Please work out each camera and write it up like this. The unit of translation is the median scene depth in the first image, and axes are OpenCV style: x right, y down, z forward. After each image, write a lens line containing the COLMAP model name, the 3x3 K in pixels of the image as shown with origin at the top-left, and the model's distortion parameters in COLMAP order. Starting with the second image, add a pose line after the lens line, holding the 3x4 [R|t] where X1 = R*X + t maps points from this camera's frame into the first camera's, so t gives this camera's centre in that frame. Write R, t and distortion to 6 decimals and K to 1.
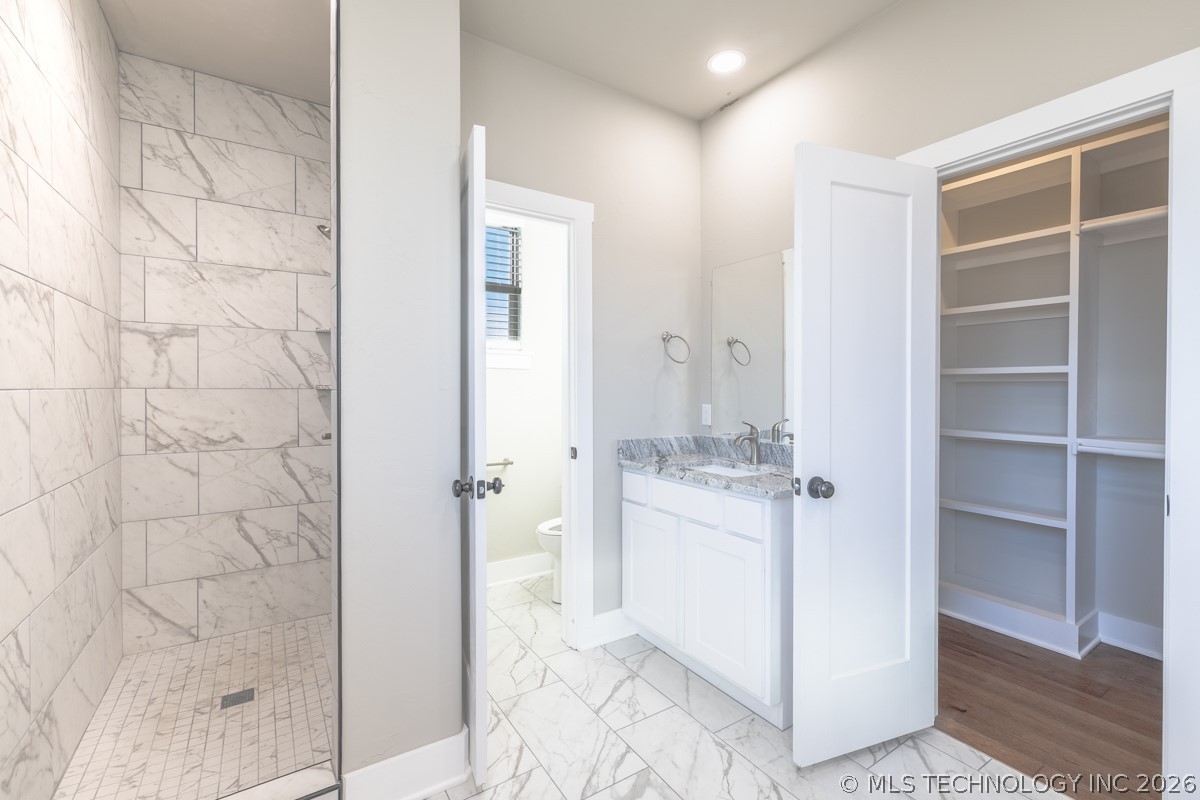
lens RADIAL K [[514.7, 0, 603.7], [0, 514.7, 402.0], [0, 0, 1]] dist [0.007407, -0.001391]
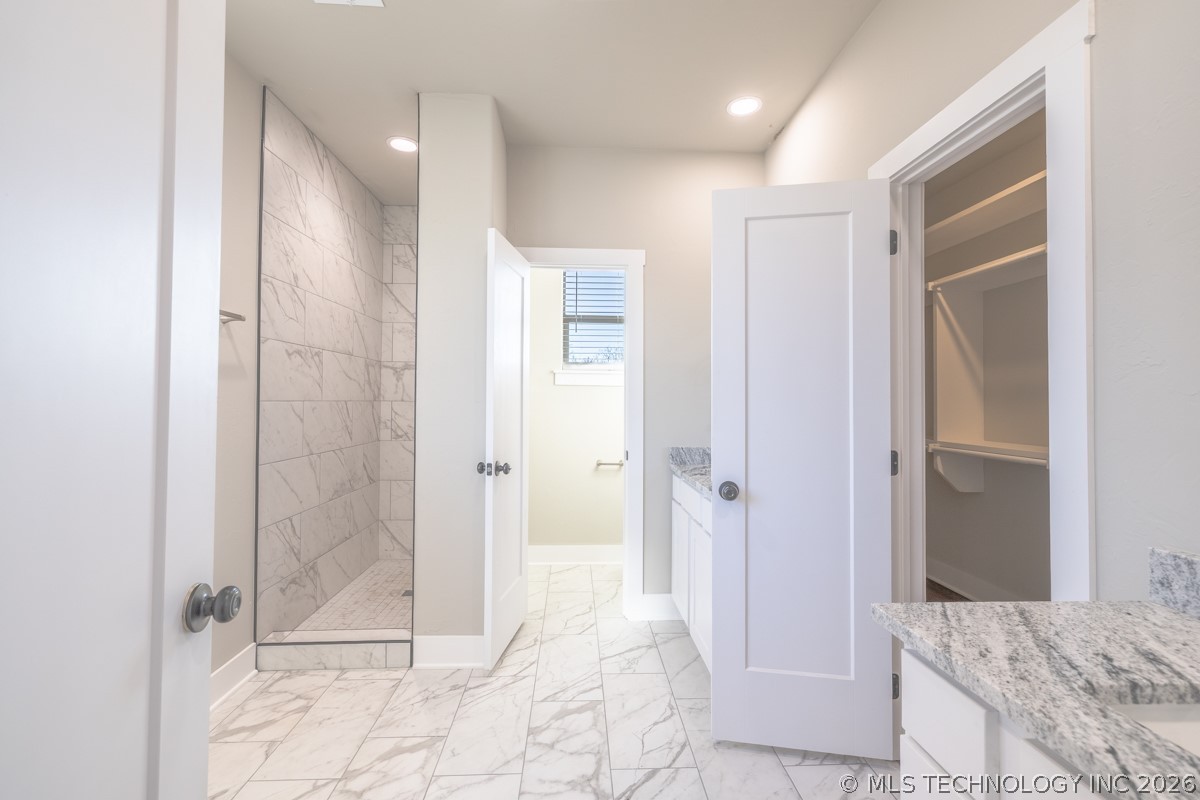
lens RADIAL K [[514.7, 0, 612.1], [0, 514.7, 405.1], [0, 0, 1]] dist [0.007407, -0.001391]
pose [[0.862636, 0.007253, -0.505774, 0.573139], [-0.018790, 0.999667, -0.017713, 0.002777], [0.505477, 0.024783, 0.862484, -0.076993]]
